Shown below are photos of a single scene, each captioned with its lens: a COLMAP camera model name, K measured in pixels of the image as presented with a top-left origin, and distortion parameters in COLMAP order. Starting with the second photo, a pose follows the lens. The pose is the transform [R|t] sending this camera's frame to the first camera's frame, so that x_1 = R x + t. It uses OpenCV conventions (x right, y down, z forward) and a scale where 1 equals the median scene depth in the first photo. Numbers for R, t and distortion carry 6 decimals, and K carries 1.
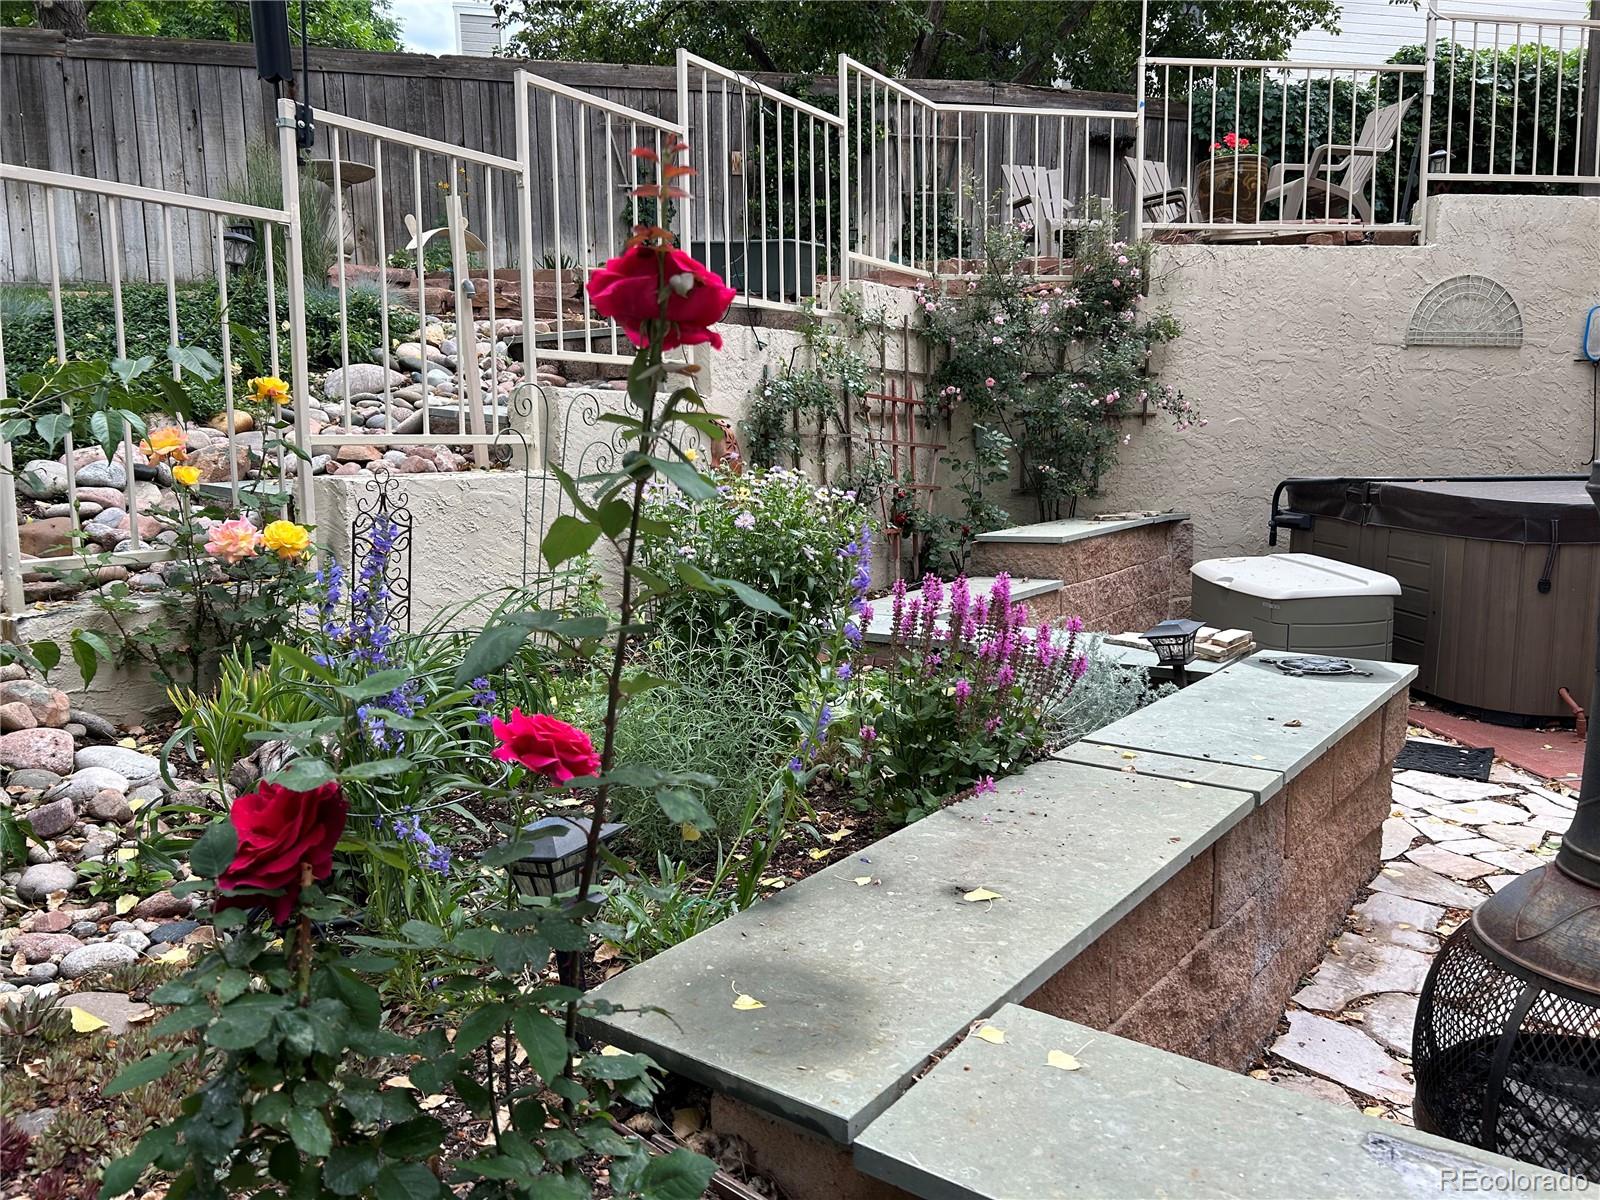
lens RADIAL K [[1212.8, 0, 800.0], [0, 1212.8, 600.0], [0, 0, 1]] dist [0.030435, -0.008699]
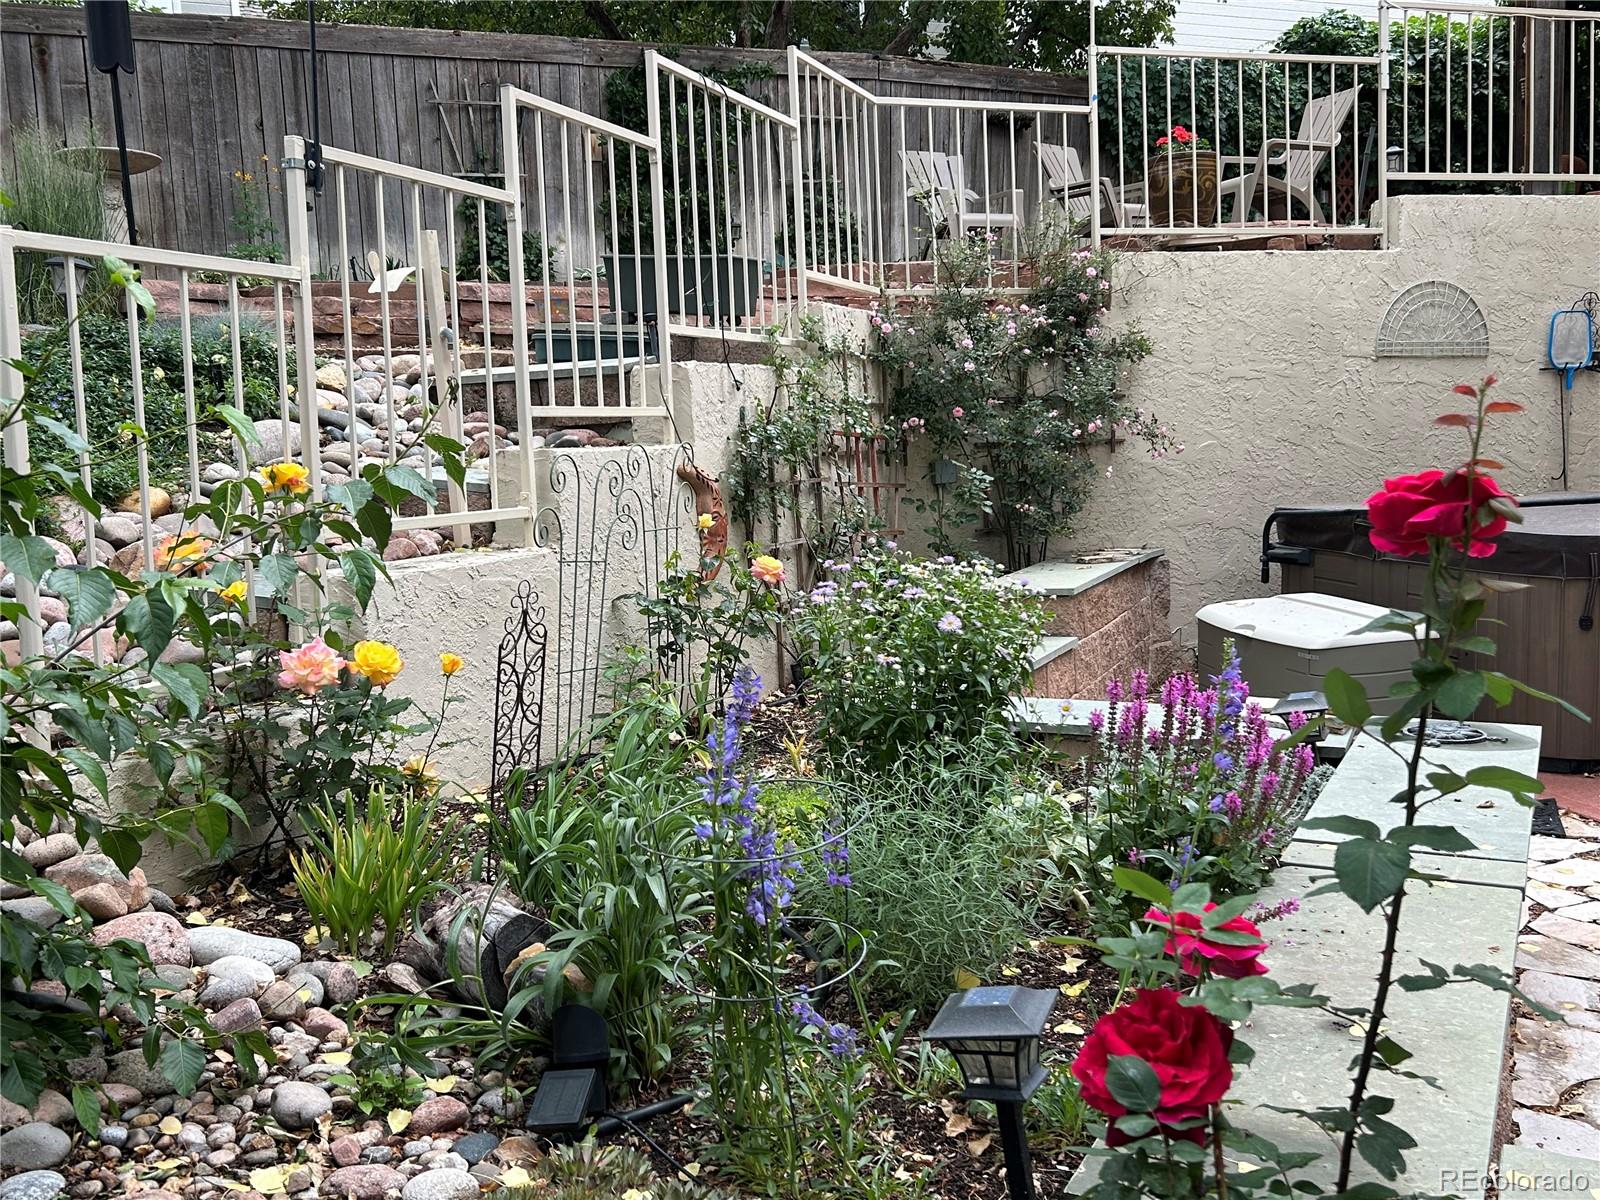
lens RADIAL K [[1452.0, 0, 800.0], [0, 1452.0, 600.0], [0, 0, 1]] dist [0.064160, -0.072517]
pose [[0.987428, -0.044371, 0.151713, -0.118428], [0.048324, 0.998579, -0.022471, -0.023755], [-0.150500, 0.029520, 0.988169, -0.022597]]
